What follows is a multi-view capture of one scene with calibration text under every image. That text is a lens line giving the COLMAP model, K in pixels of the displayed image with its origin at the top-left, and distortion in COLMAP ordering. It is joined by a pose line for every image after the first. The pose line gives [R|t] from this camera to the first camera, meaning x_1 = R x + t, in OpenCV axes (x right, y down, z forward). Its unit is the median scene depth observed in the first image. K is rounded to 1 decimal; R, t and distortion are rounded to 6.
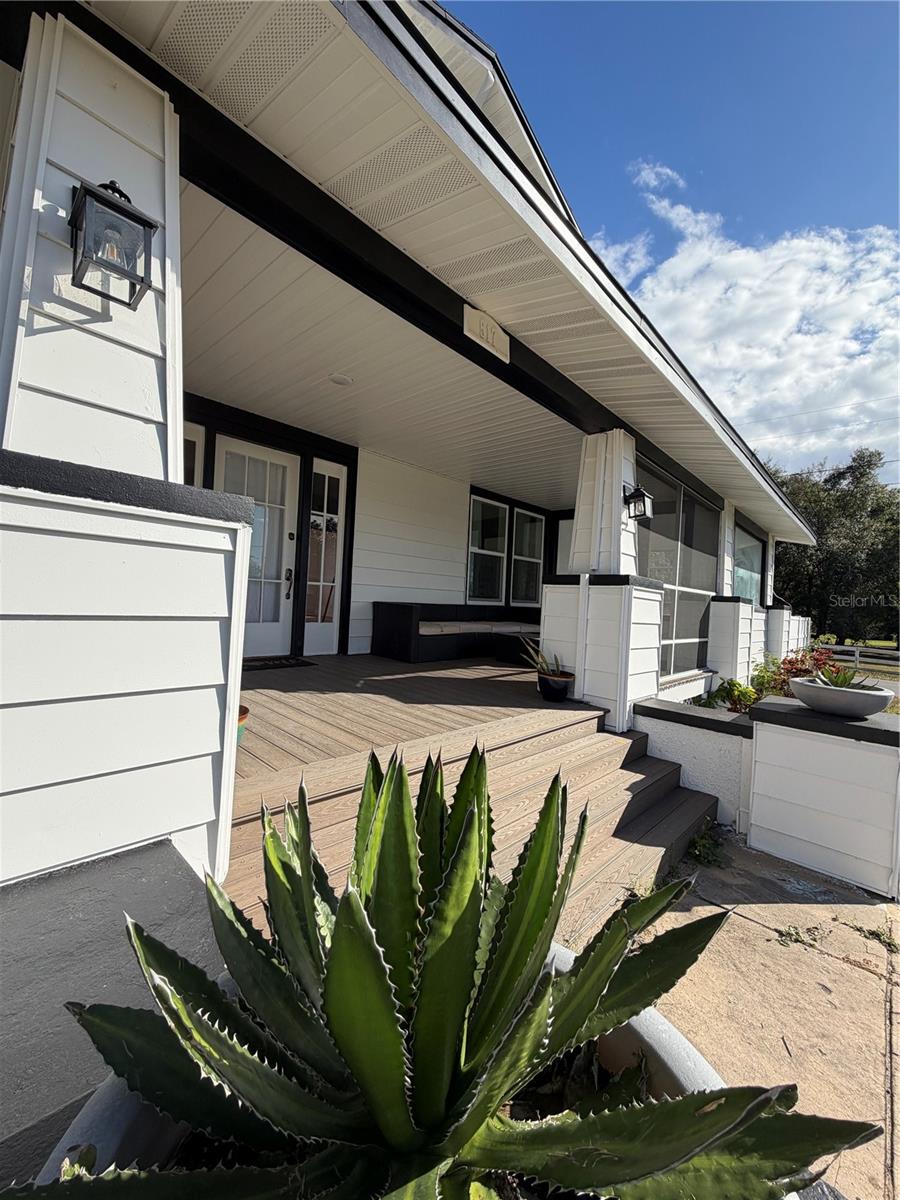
lens RADIAL K [[476.6, 0, 453.3], [0, 476.6, 601.8], [0, 0, 1]] dist [0.010316, 0.000075]
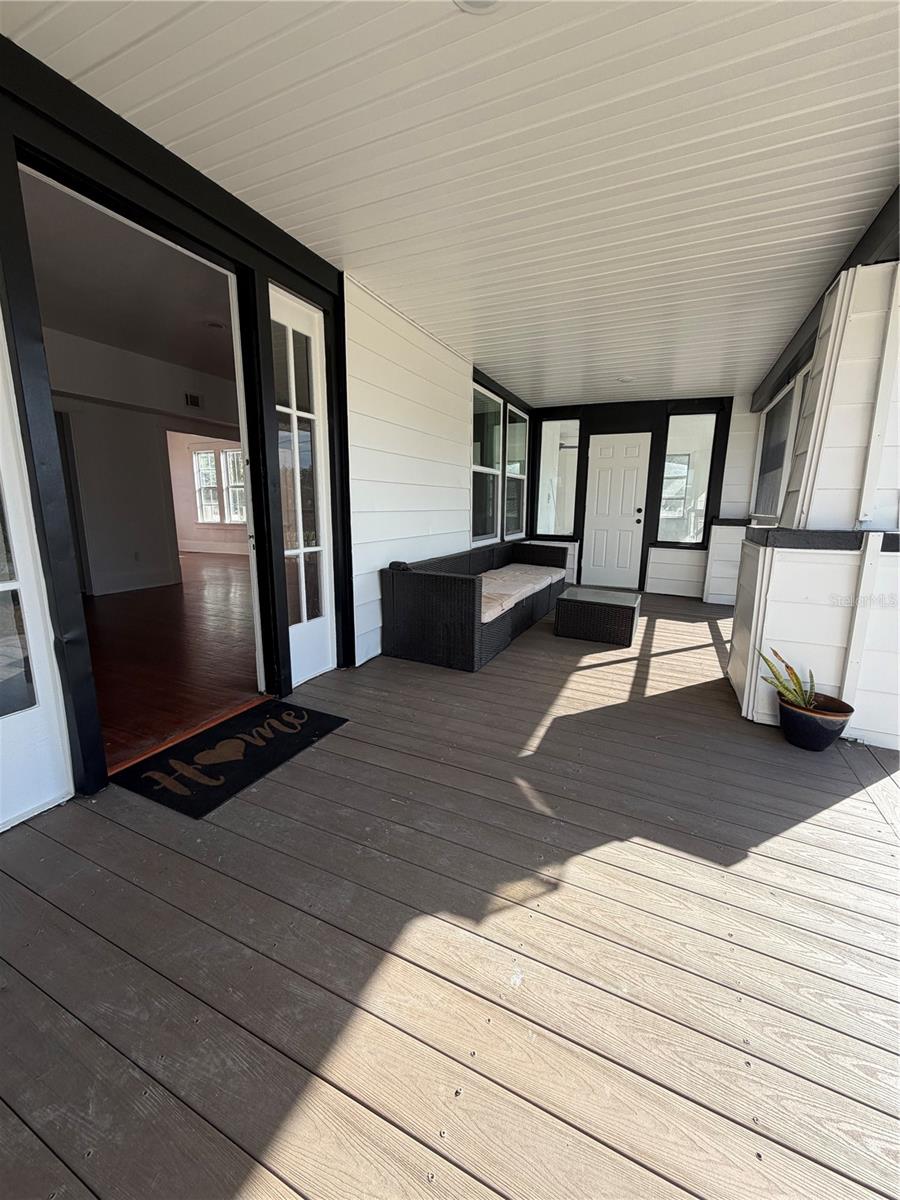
lens RADIAL K [[476.6, 0, 446.7], [0, 476.6, 594.6], [0, 0, 1]] dist [0.010316, 0.000075]
pose [[0.953621, -0.096038, 0.285280, -0.270618], [0.040409, 0.980003, 0.194836, -0.083751], [-0.298287, -0.174271, 0.938432, 0.431748]]
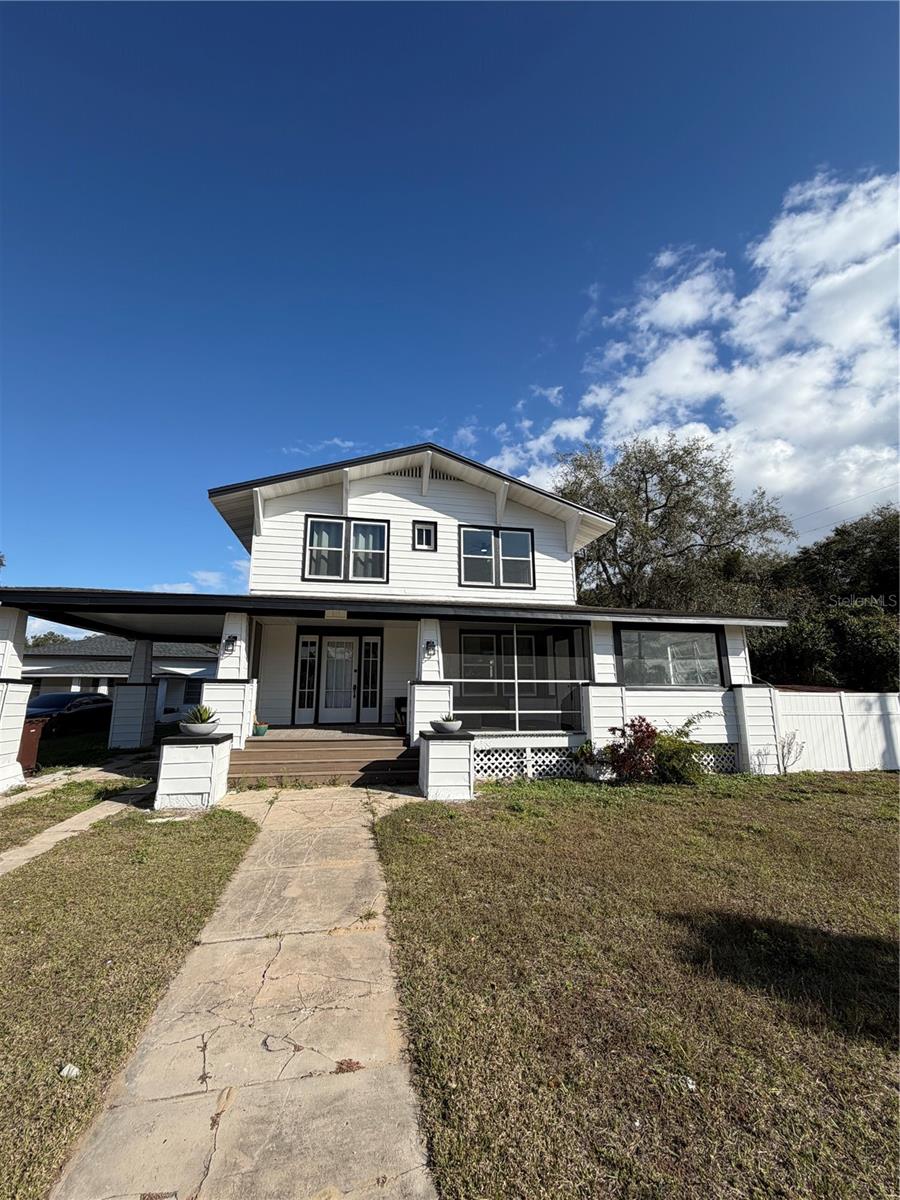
lens RADIAL K [[476.6, 0, 450.3], [0, 476.6, 599.6], [0, 0, 1]] dist [0.010316, 0.000075]
pose [[0.816460, -0.163179, -0.553865, 1.303179], [0.041708, 0.973396, -0.225299, 0.064904], [0.575894, 0.160847, 0.801545, -0.624754]]
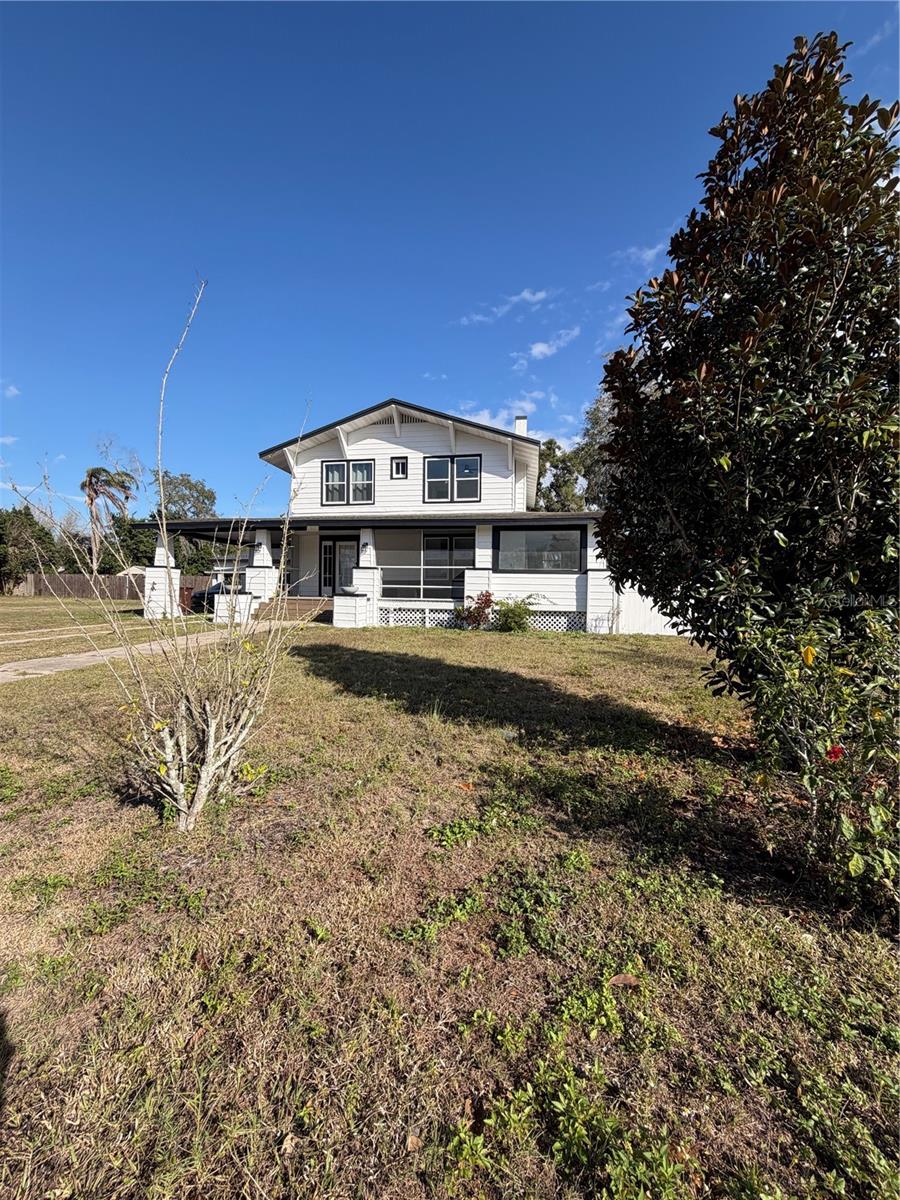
lens RADIAL K [[476.6, 0, 445.5], [0, 476.6, 599.6], [0, 0, 1]] dist [0.010316, 0.000075]
pose [[0.558972, -0.042608, -0.828091, 2.809875], [0.012517, 0.998999, -0.042953, 0.277056], [0.829092, 0.013644, 0.558946, -0.424784]]
